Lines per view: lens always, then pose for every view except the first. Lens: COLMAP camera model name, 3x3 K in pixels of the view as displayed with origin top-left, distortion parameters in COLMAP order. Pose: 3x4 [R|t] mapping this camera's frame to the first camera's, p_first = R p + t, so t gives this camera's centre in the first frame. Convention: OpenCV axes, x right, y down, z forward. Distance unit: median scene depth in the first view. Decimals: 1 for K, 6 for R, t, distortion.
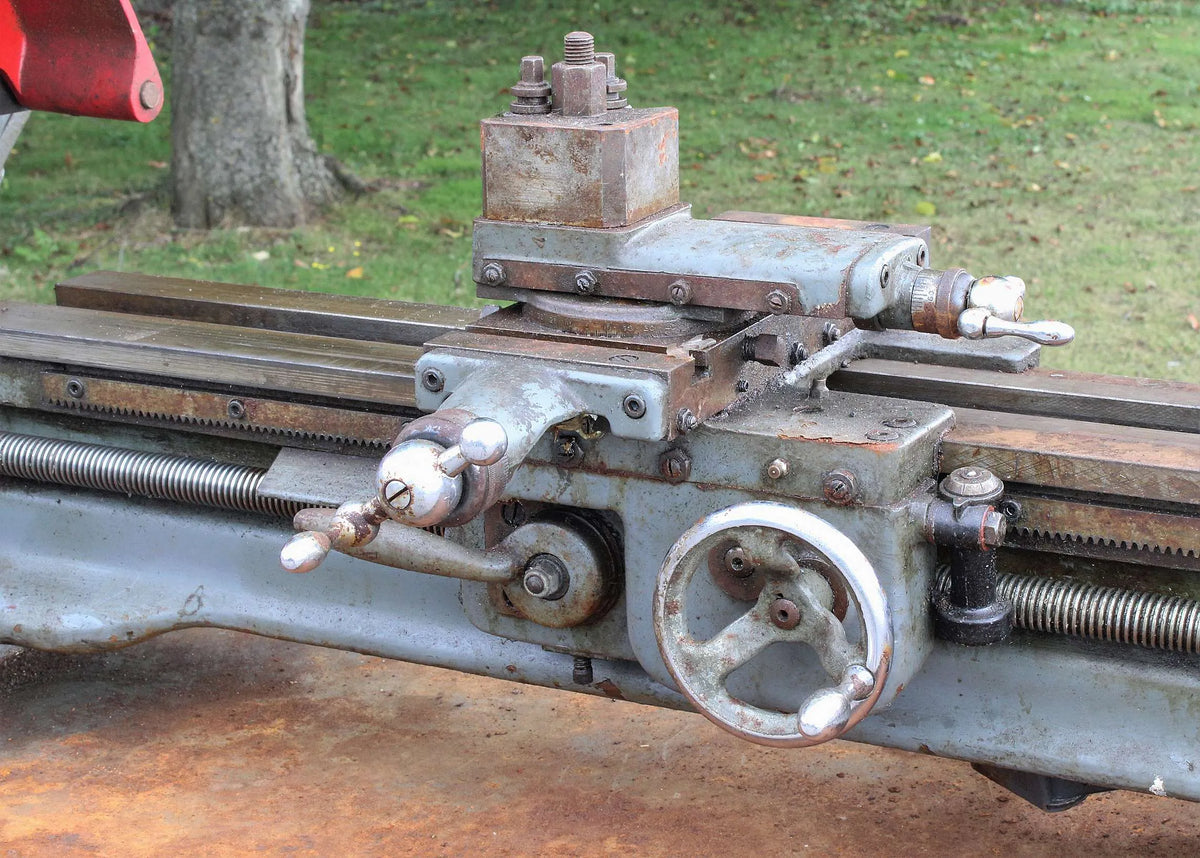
lens RADIAL K [[2287.4, 0, 611.7], [0, 2287.4, 416.4], [0, 0, 1]] dist [0.080417, 0.000000]
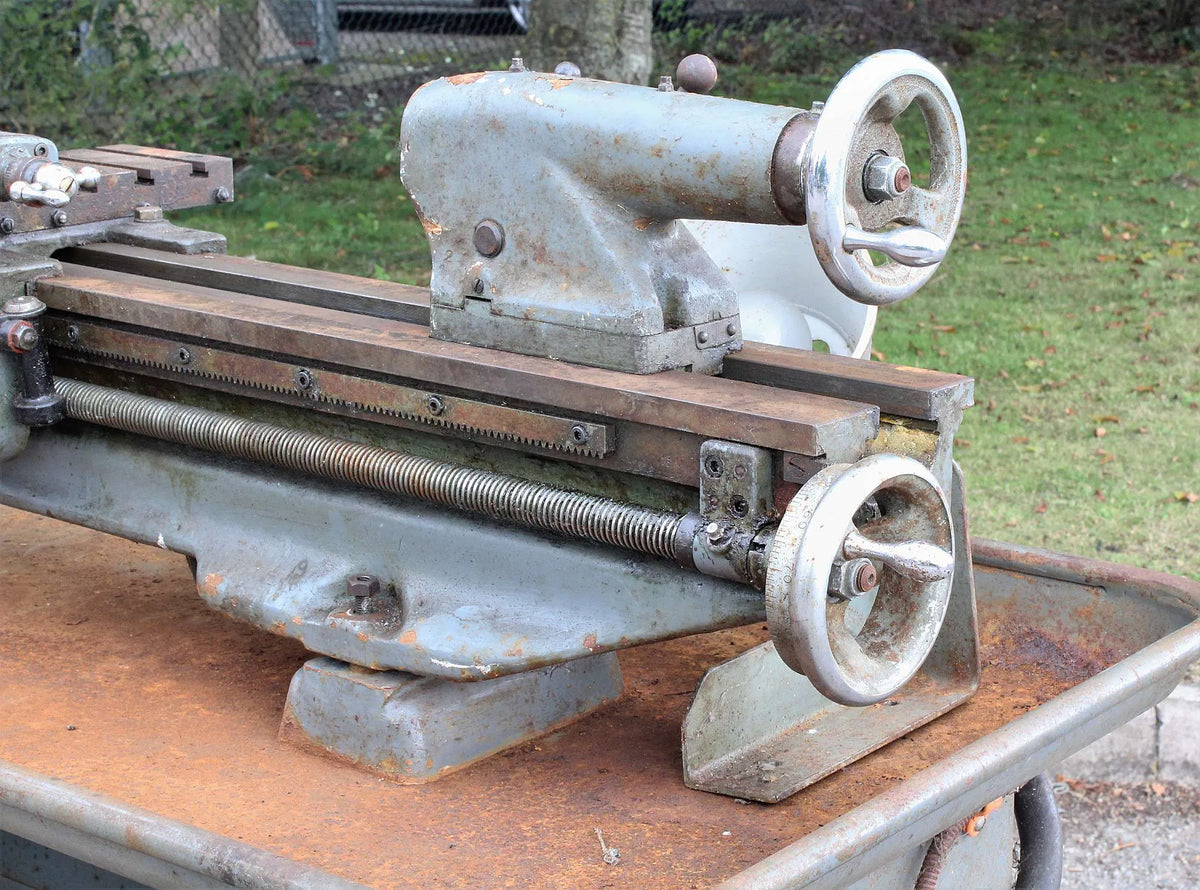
lens RADIAL K [[2280.4, 0, 595.2], [0, 2280.4, 440.4], [0, 0, 1]] dist [0.112482, 0.000000]
pose [[0.971111, 0.082278, -0.223994, 0.758695], [-0.087636, 0.996053, -0.014068, 0.092459], [0.221952, 0.033291, 0.974489, -0.273966]]
